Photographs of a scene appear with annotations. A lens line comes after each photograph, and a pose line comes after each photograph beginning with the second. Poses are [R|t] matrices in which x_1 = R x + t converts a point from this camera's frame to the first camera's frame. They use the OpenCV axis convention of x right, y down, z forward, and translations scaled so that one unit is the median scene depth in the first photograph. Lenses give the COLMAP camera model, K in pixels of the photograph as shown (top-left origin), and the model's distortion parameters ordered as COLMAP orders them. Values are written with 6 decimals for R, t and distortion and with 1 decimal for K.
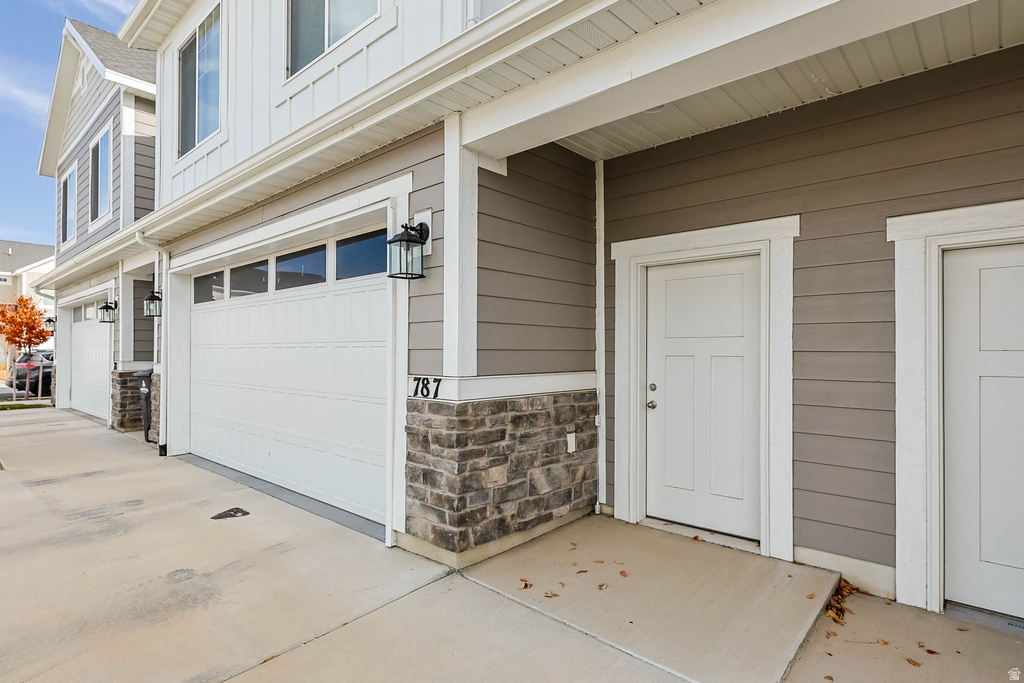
lens RADIAL K [[508.9, 0, 502.8], [0, 508.9, 348.2], [0, 0, 1]] dist [0.000836, 0.000320]
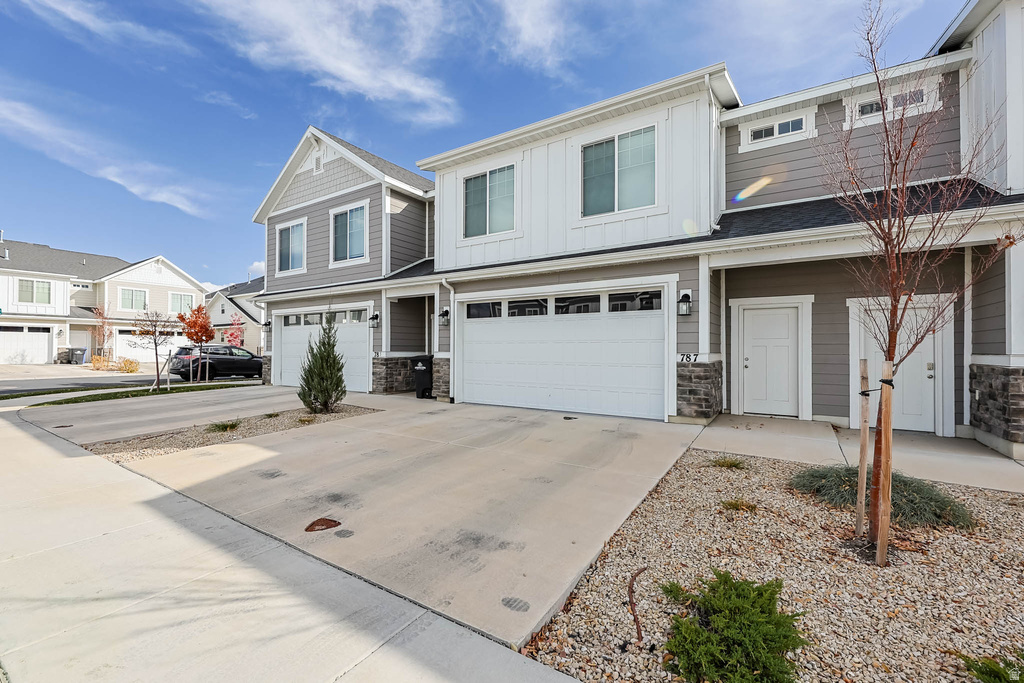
lens RADIAL K [[410.1, 0, 518.8], [0, 410.1, 344.7], [0, 0, 1]] dist [-0.000067, -0.001710]
pose [[0.986571, 0.001990, 0.163324, -1.302446], [-0.001517, 0.999994, -0.003022, 0.017989], [-0.163329, 0.002734, 0.986568, -0.886281]]
